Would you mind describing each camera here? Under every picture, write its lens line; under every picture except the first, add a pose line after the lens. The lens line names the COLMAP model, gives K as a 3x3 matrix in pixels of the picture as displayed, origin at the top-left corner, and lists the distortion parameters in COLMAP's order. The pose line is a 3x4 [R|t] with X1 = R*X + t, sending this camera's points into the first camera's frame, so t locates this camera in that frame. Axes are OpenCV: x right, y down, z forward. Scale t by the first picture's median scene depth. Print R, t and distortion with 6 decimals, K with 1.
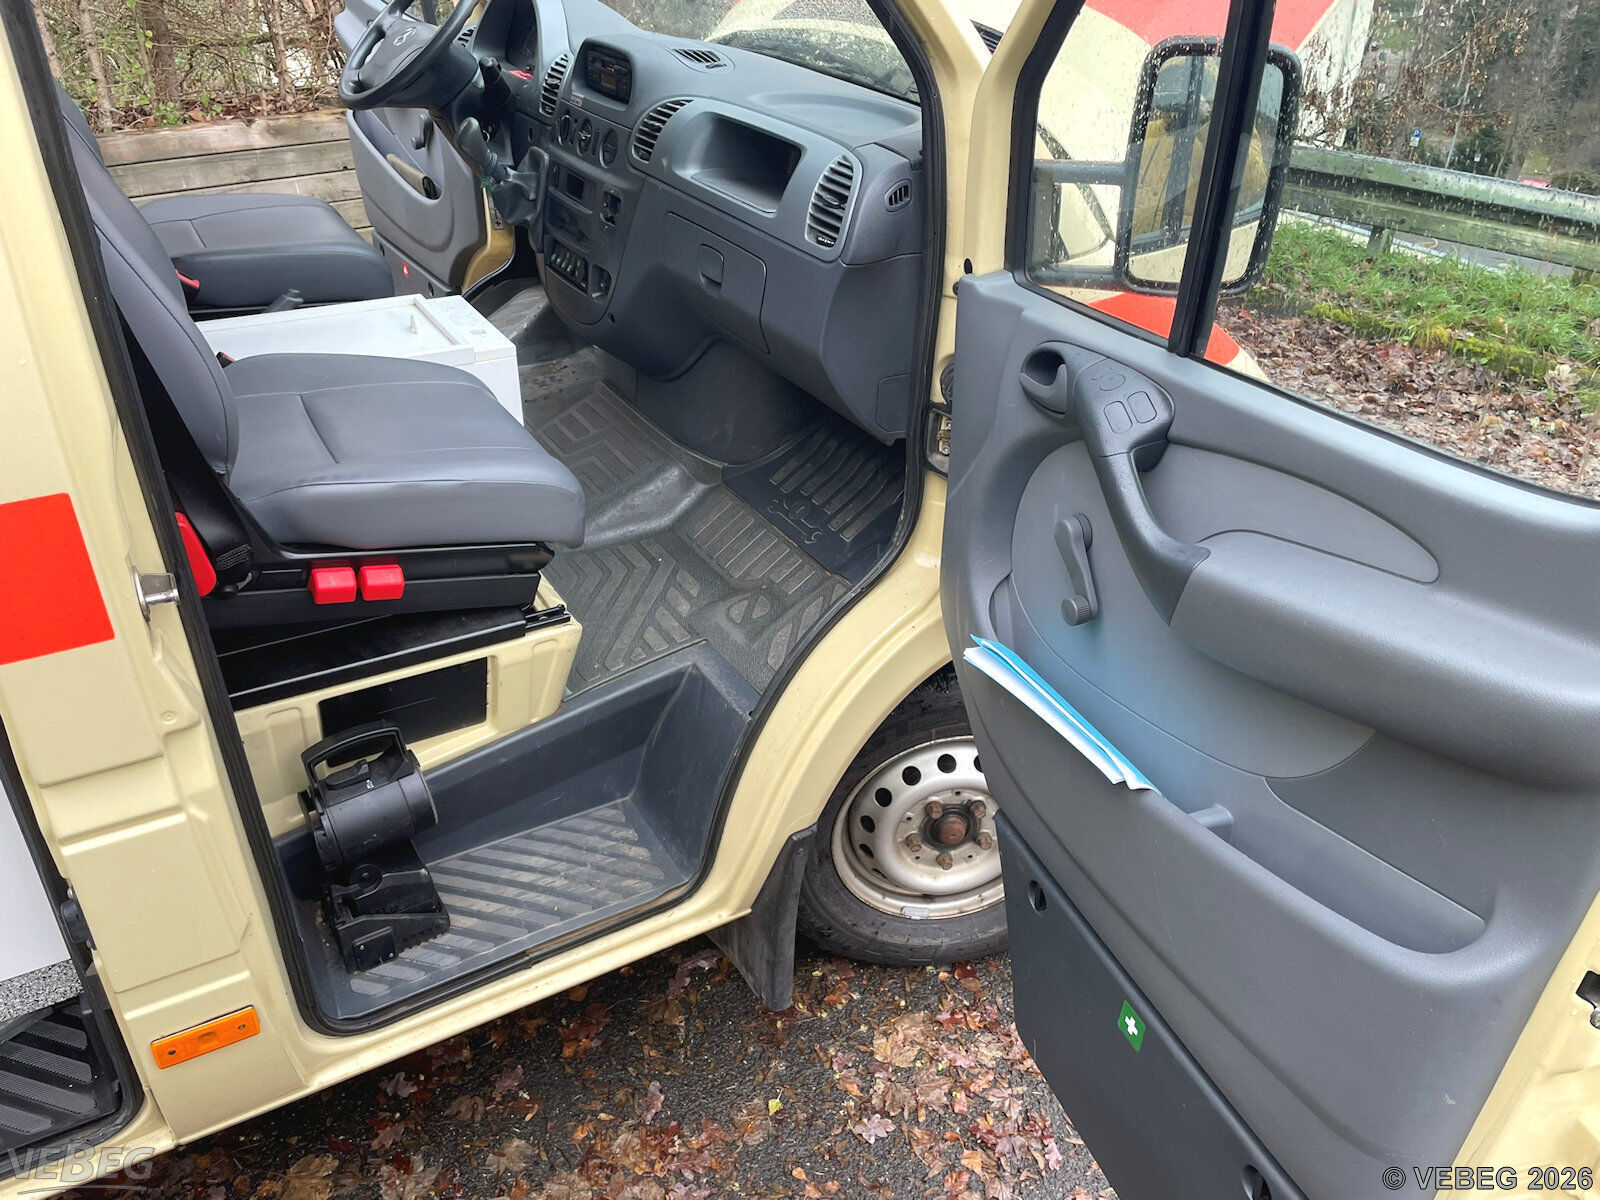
lens RADIAL K [[1213.7, 0, 800.0], [0, 1213.7, 600.0], [0, 0, 1]] dist [0.088905, -0.126954]
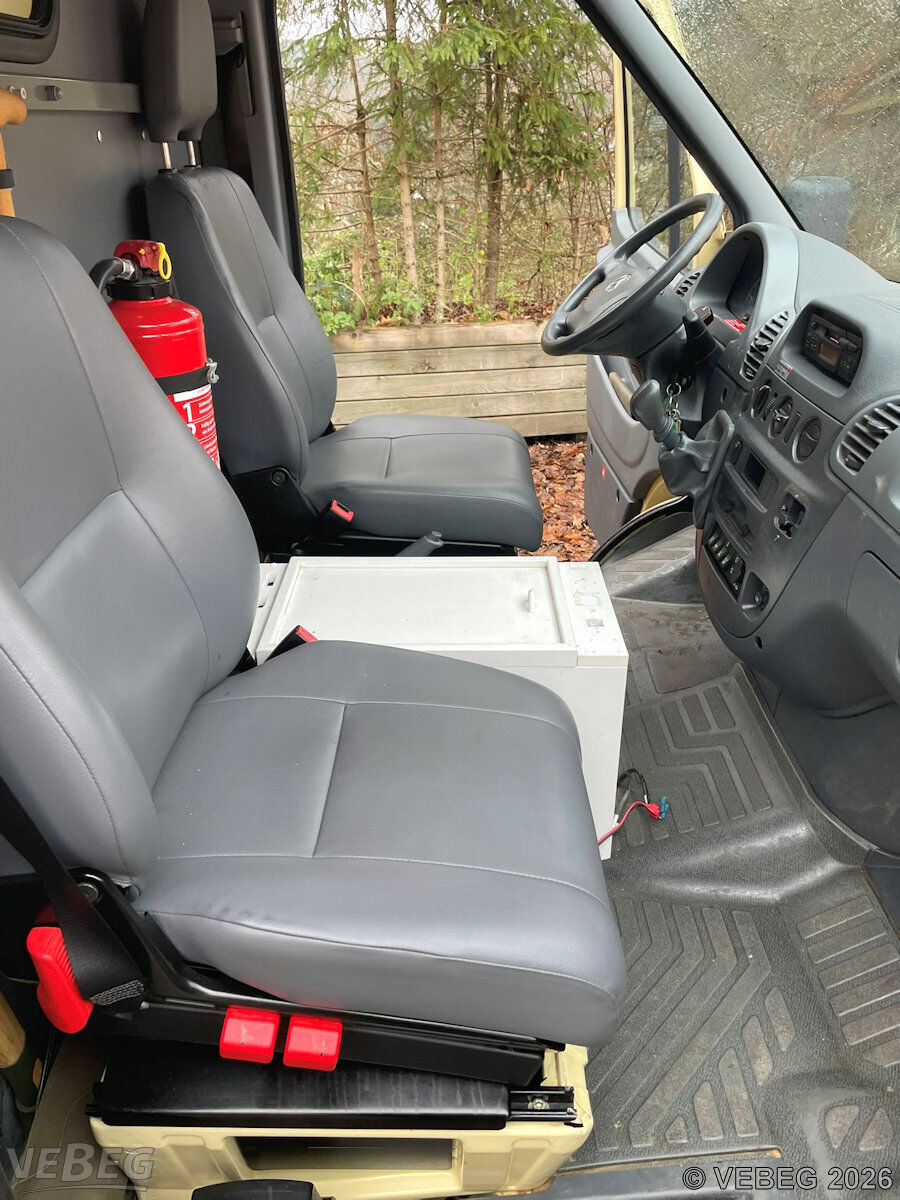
lens RADIAL K [[910.2, 0, 443.3], [0, 910.2, 592.5], [0, 0, 1]] dist [0.088905, -0.126954]
pose [[0.855916, 0.208434, -0.473248, -0.051562], [-0.242575, 0.970065, -0.011473, -0.193089], [0.456690, 0.124618, 0.880854, 0.357729]]
